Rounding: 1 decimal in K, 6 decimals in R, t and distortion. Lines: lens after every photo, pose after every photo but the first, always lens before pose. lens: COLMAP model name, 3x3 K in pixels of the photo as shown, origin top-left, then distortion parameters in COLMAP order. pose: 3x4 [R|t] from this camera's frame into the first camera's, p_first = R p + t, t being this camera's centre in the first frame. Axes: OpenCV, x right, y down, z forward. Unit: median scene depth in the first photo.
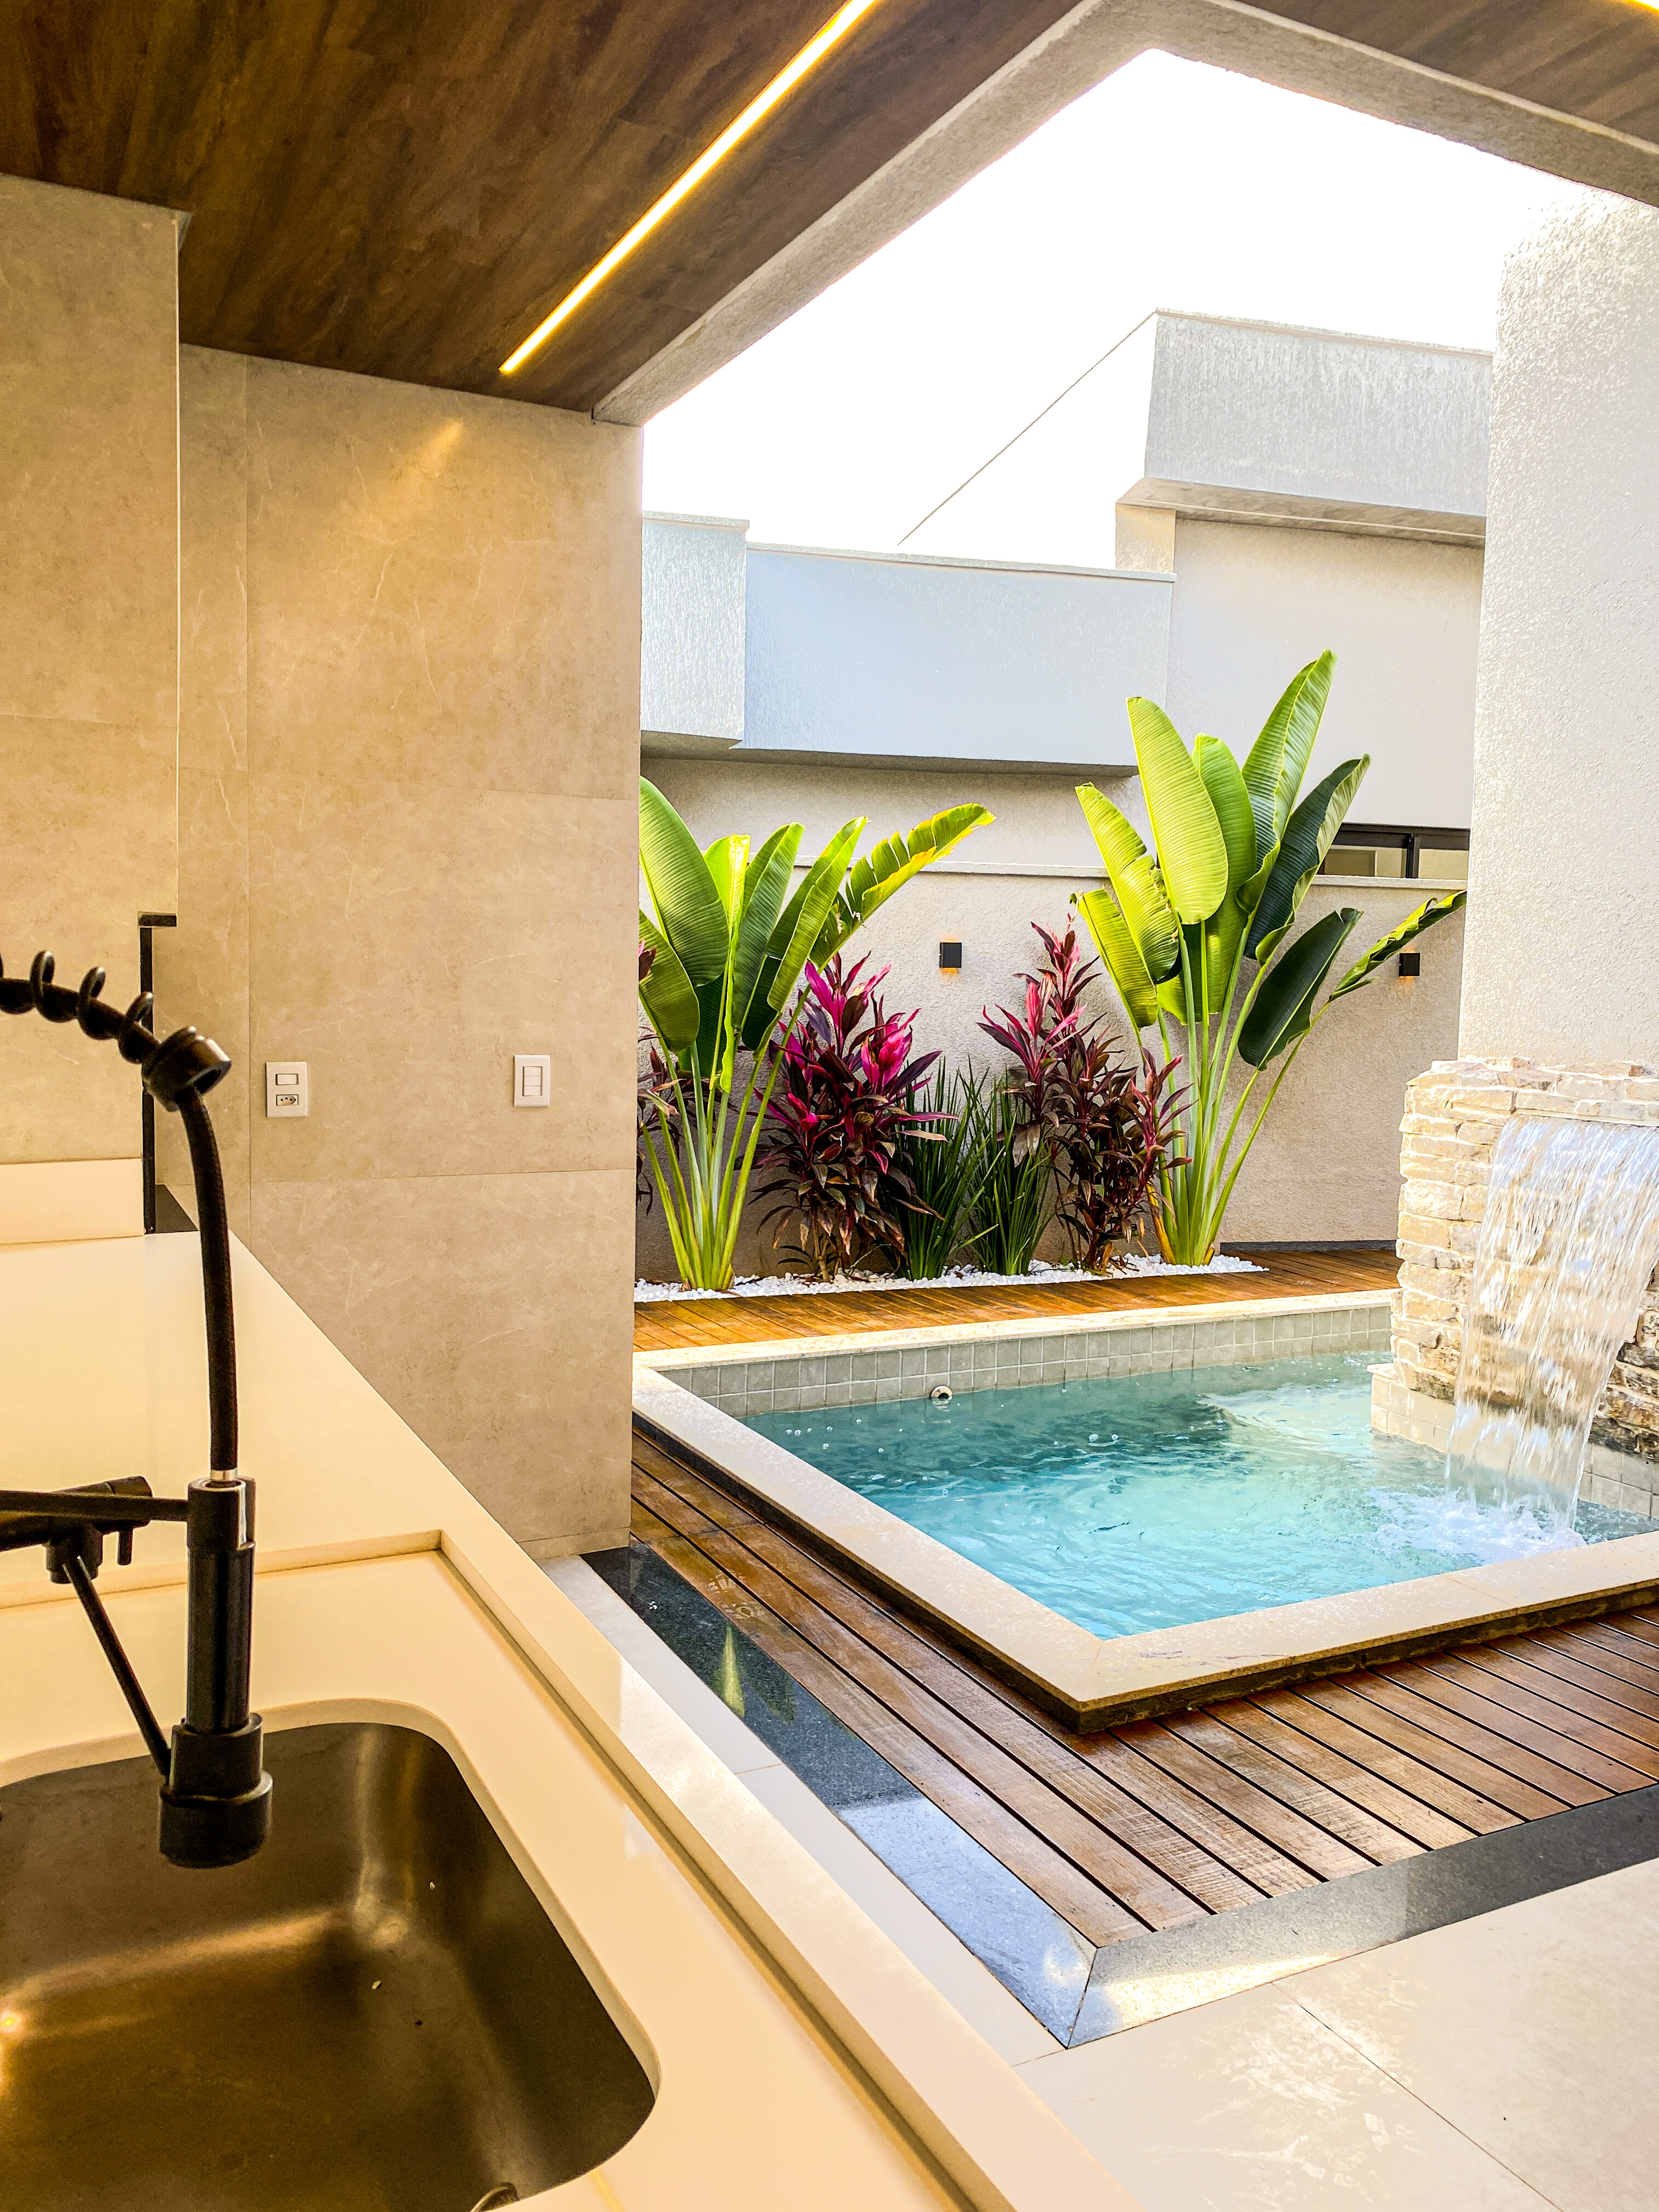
lens RADIAL K [[1692.4, 0, 826.4], [0, 1692.4, 1106.2], [0, 0, 1]] dist [0.074519, -0.000192]
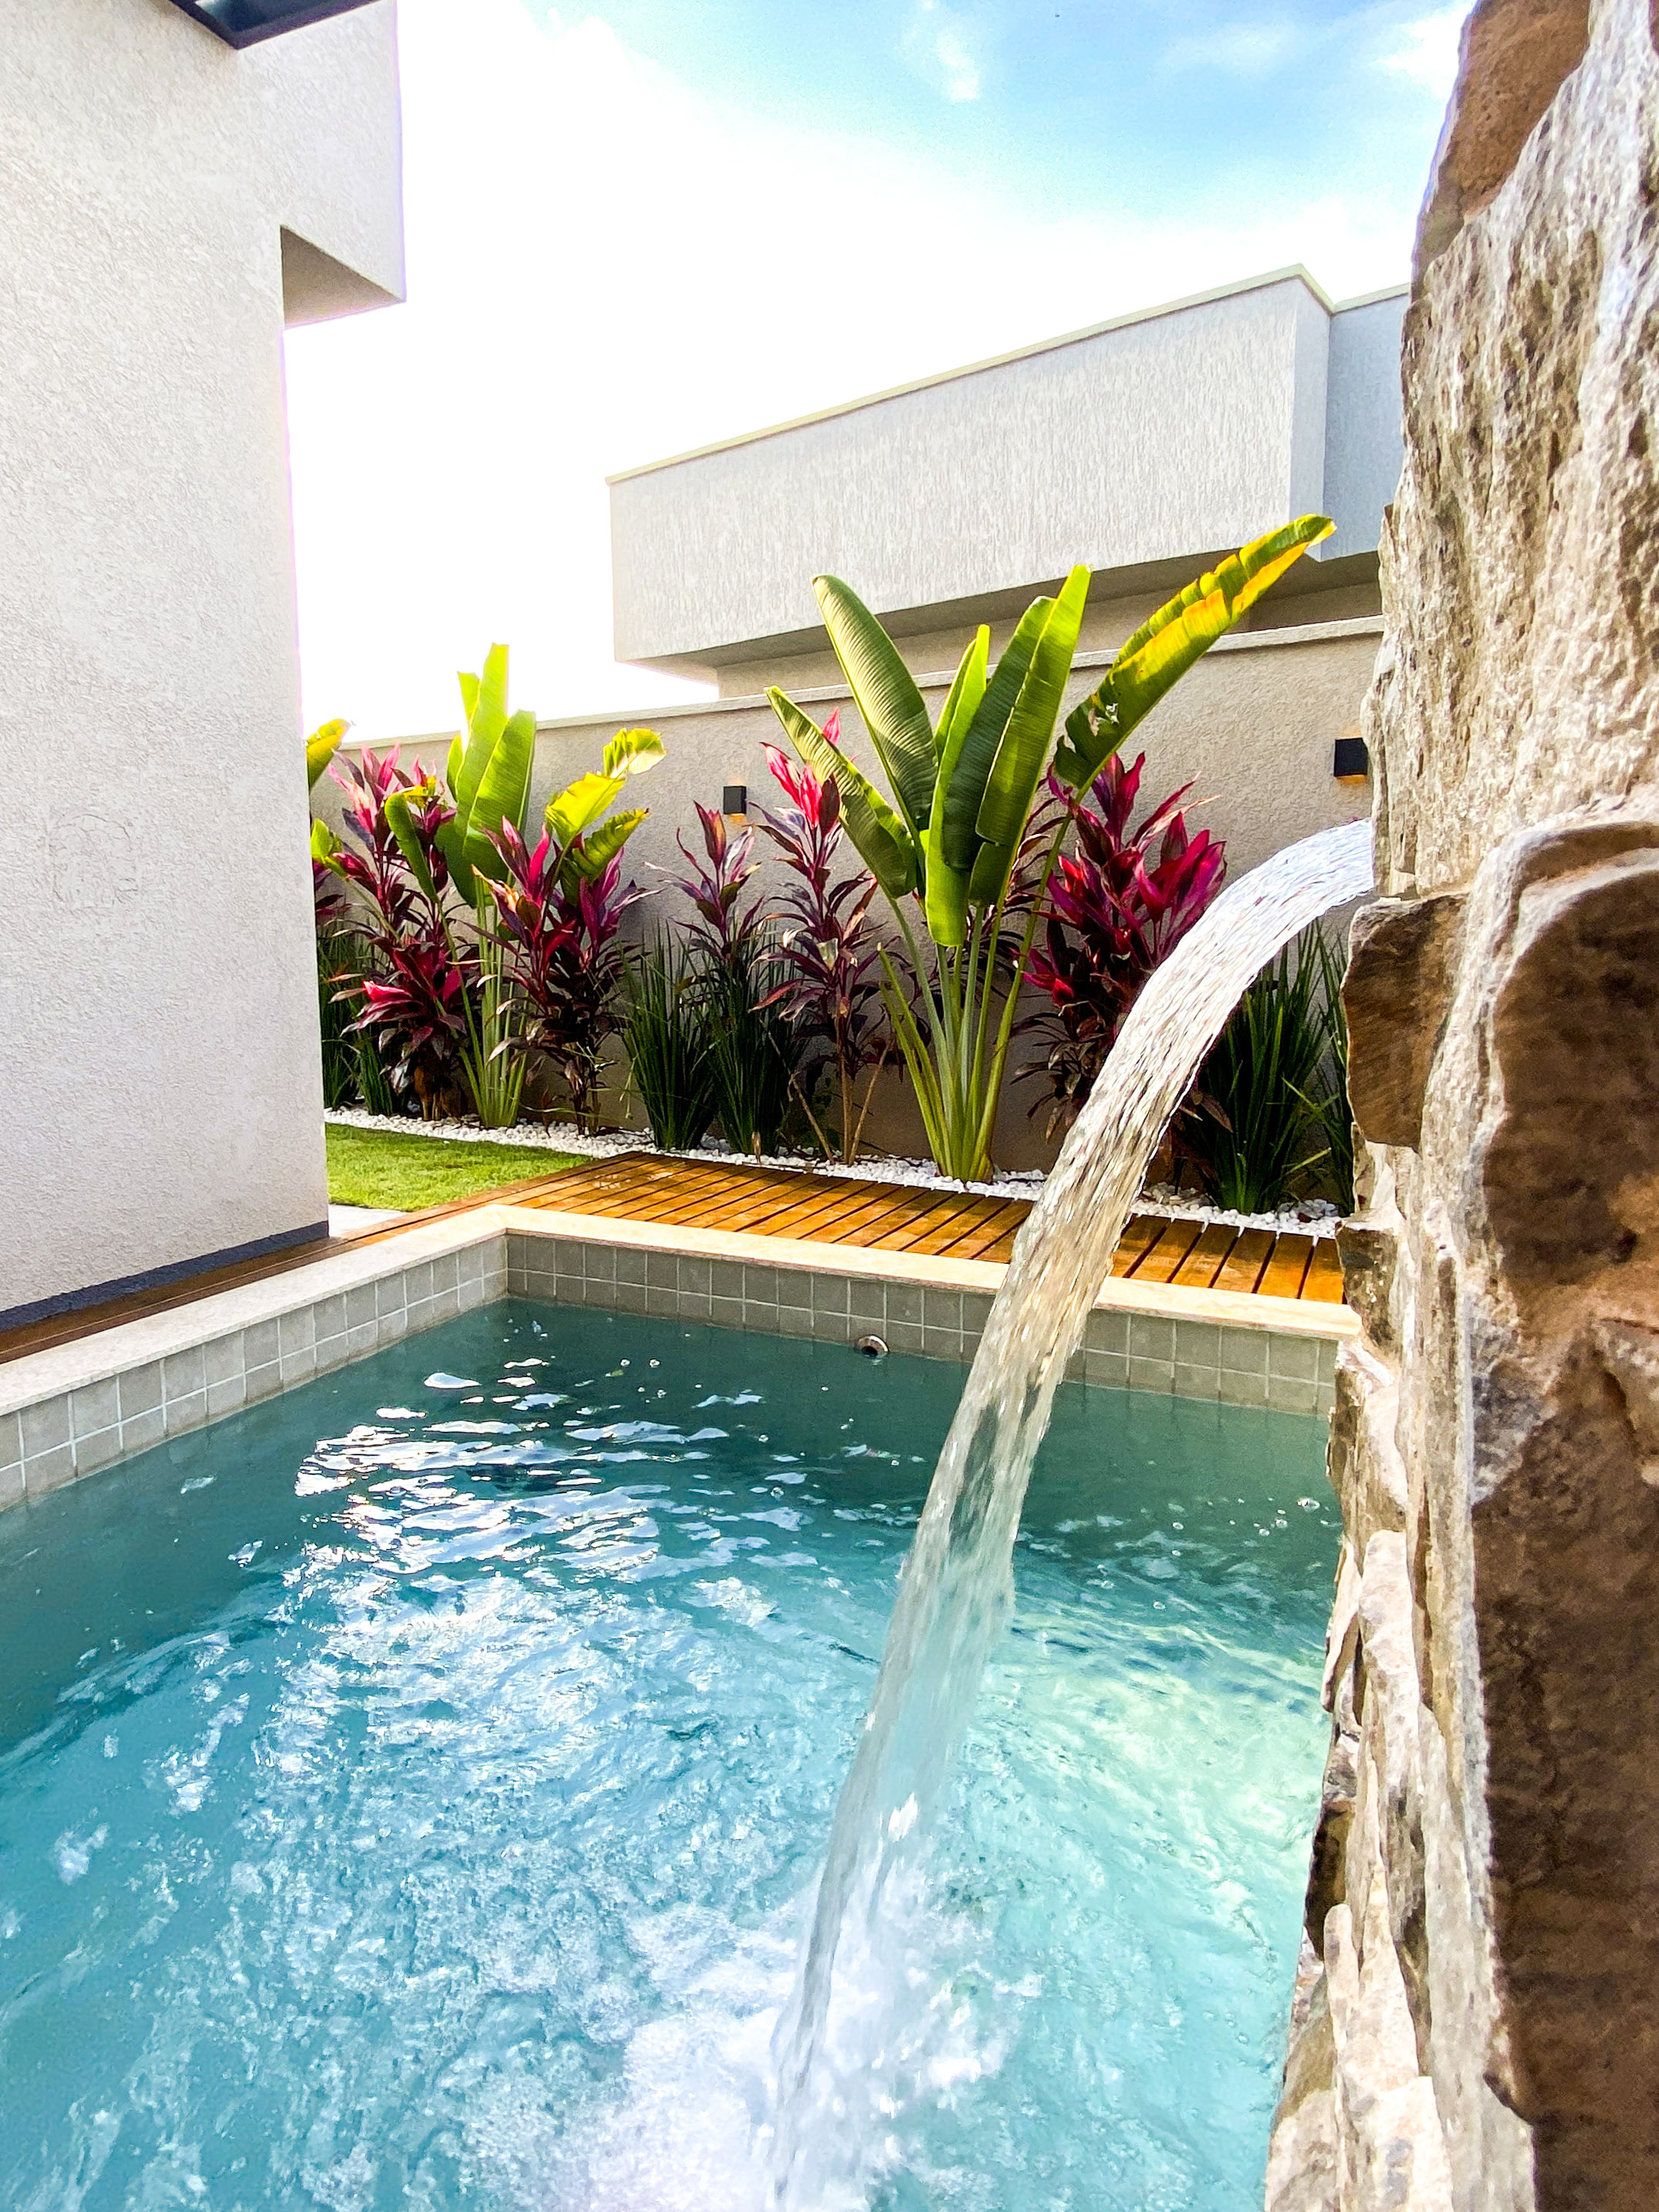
lens RADIAL K [[1242.1, 0, 840.3], [0, 1242.1, 1091.7], [0, 0, 1]] dist [0.057530, -0.042761]
pose [[0.625945, 0.081194, -0.775629, 0.399323], [-0.051251, 0.996698, 0.062976, 0.027839], [0.778181, 0.000332, 0.628040, 0.586160]]
